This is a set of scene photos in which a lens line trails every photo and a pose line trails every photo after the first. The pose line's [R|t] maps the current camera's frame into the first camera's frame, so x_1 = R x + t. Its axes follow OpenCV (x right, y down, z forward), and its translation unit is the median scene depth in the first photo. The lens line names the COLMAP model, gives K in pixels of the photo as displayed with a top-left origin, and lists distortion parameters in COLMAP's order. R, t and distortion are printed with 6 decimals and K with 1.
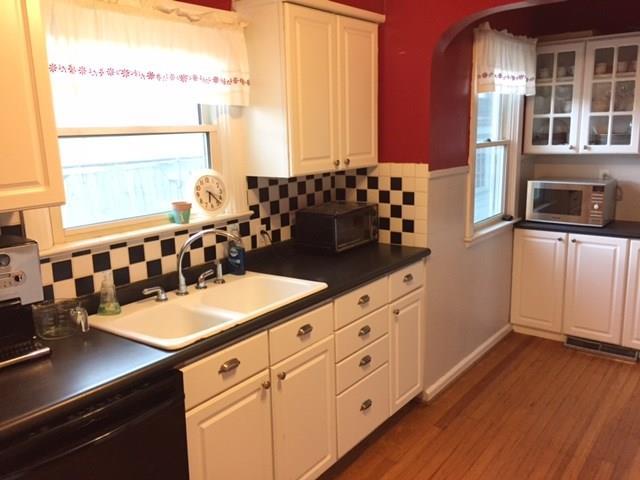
lens RADIAL K [[546.5, 0, 321.1], [0, 546.5, 237.0], [0, 0, 1]] dist [0.083172, -0.122255]
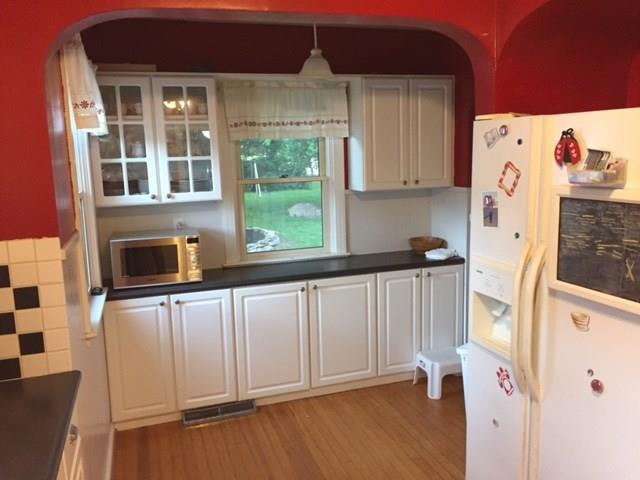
lens RADIAL K [[546.5, 0, 321.1], [0, 546.5, 237.0], [0, 0, 1]] dist [0.083172, -0.122255]
pose [[0.554318, -0.119275, 0.823714, -0.118171], [0.180620, 0.983332, 0.020840, -0.071657], [-0.812470, 0.137227, 0.566622, 0.313607]]
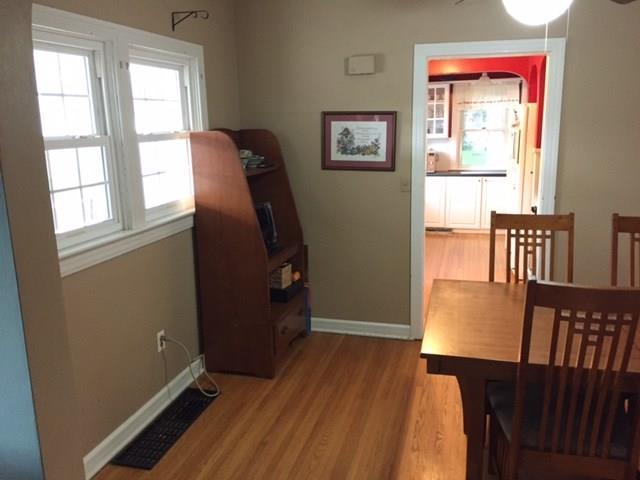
lens RADIAL K [[546.5, 0, 321.1], [0, 546.5, 237.0], [0, 0, 1]] dist [0.083172, -0.122255]
pose [[0.924608, -0.074966, 0.373470, -0.687964], [0.074251, 0.997106, 0.016323, 0.159371], [-0.373613, 0.012639, 0.927499, -0.776163]]
